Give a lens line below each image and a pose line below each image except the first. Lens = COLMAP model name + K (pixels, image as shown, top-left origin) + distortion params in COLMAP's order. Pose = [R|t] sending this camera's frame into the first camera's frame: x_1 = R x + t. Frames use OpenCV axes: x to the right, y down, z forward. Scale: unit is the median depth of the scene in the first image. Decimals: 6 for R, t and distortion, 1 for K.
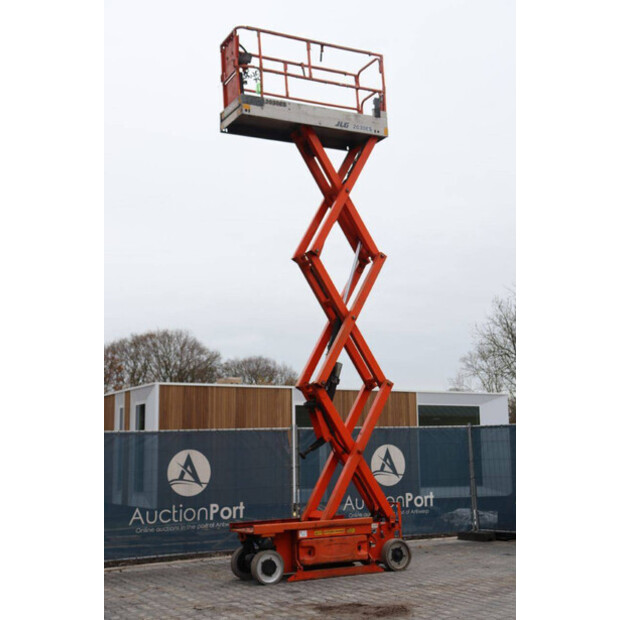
lens RADIAL K [[947.2, 0, 310.9], [0, 947.2, 306.5], [0, 0, 1]] dist [0.147322, 0.000000]
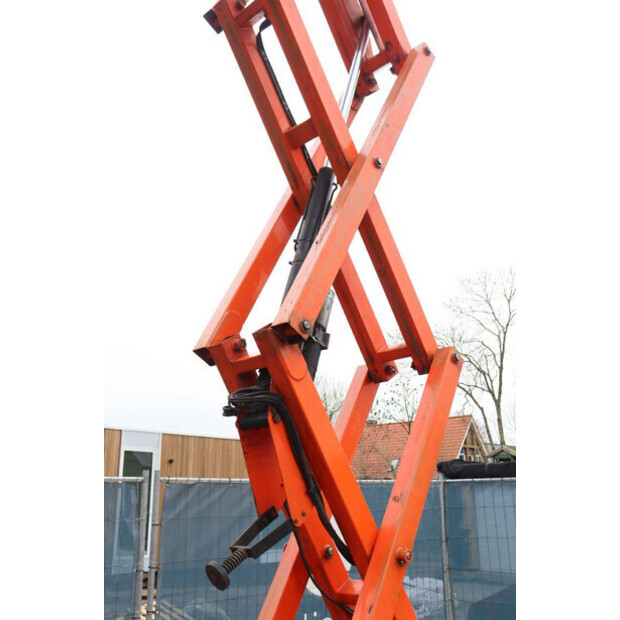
lens RADIAL K [[699.1, 0, 310.2], [0, 699.1, 305.1], [0, 0, 1]] dist [-0.060561, 0.000000]
pose [[0.964853, 0.071000, 0.253016, -0.040603], [-0.038788, 0.990742, -0.130102, 0.100582], [-0.259911, 0.115716, 0.958674, 0.772540]]
